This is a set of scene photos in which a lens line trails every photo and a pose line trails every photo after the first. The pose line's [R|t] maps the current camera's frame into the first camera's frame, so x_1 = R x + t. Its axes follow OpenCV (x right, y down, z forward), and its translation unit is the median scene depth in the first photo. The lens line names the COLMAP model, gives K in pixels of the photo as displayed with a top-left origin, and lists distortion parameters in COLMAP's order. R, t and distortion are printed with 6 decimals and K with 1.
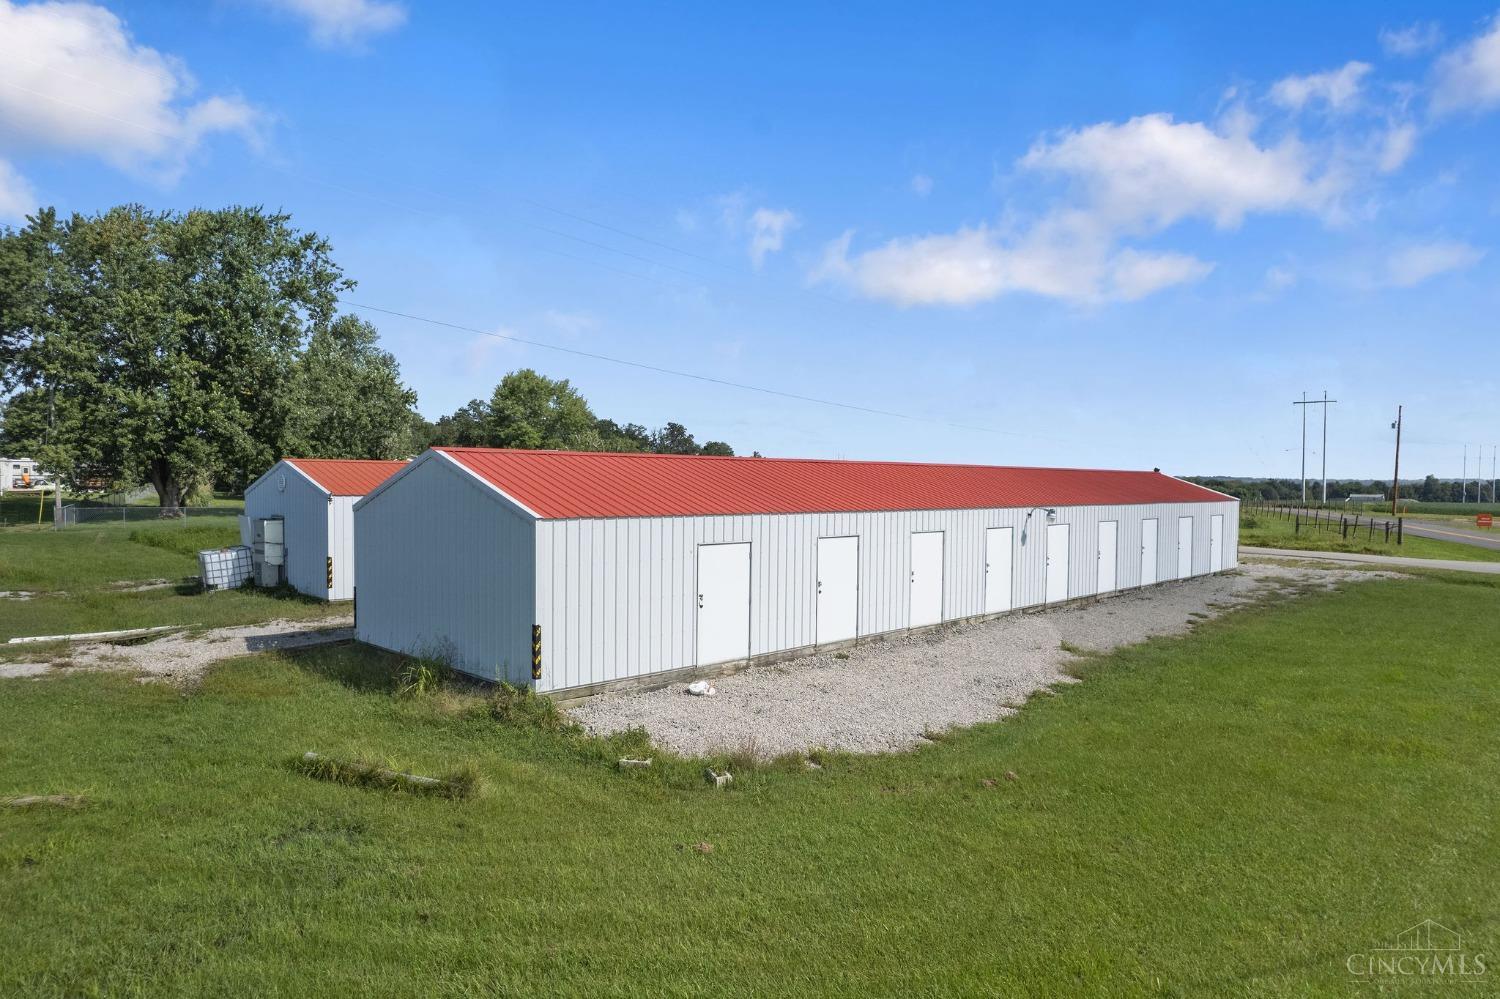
lens RADIAL K [[965.9, 0, 757.7], [0, 965.9, 516.3], [0, 0, 1]] dist [-0.080725, 0.066073]
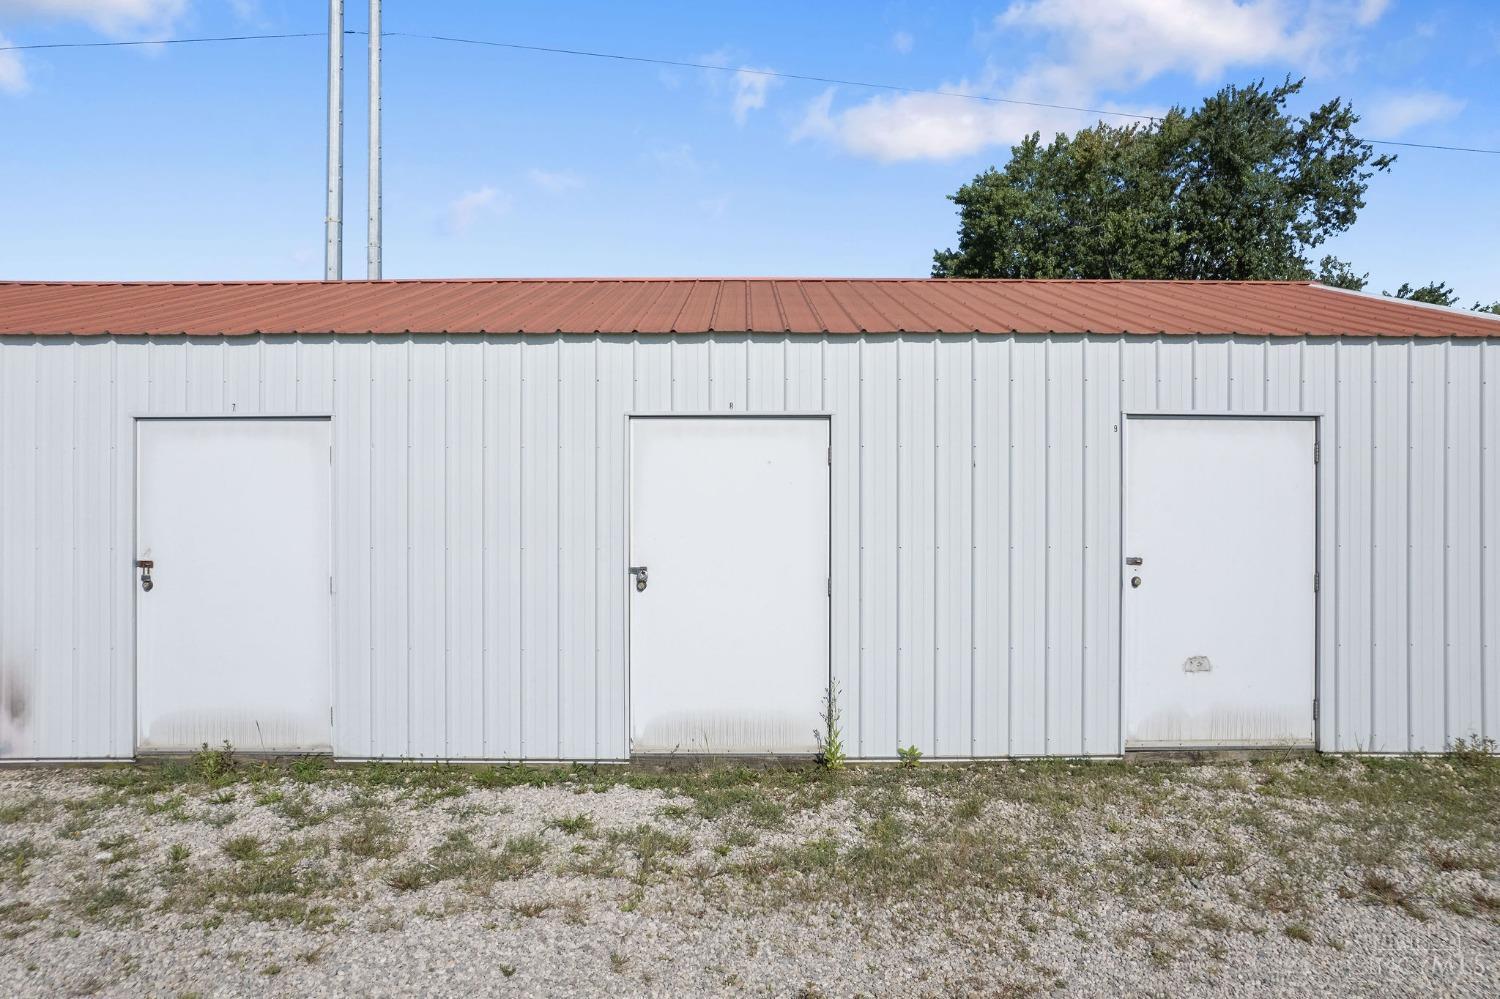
lens RADIAL K [[973.9, 0, 758.8], [0, 973.9, 467.0], [0, 0, 1]] dist [-0.084048, 0.077974]
pose [[0.702751, -0.007570, -0.711395, -0.960226], [-0.019910, 0.999342, -0.030302, 0.046467], [0.711157, 0.035459, 0.702138, 0.670729]]
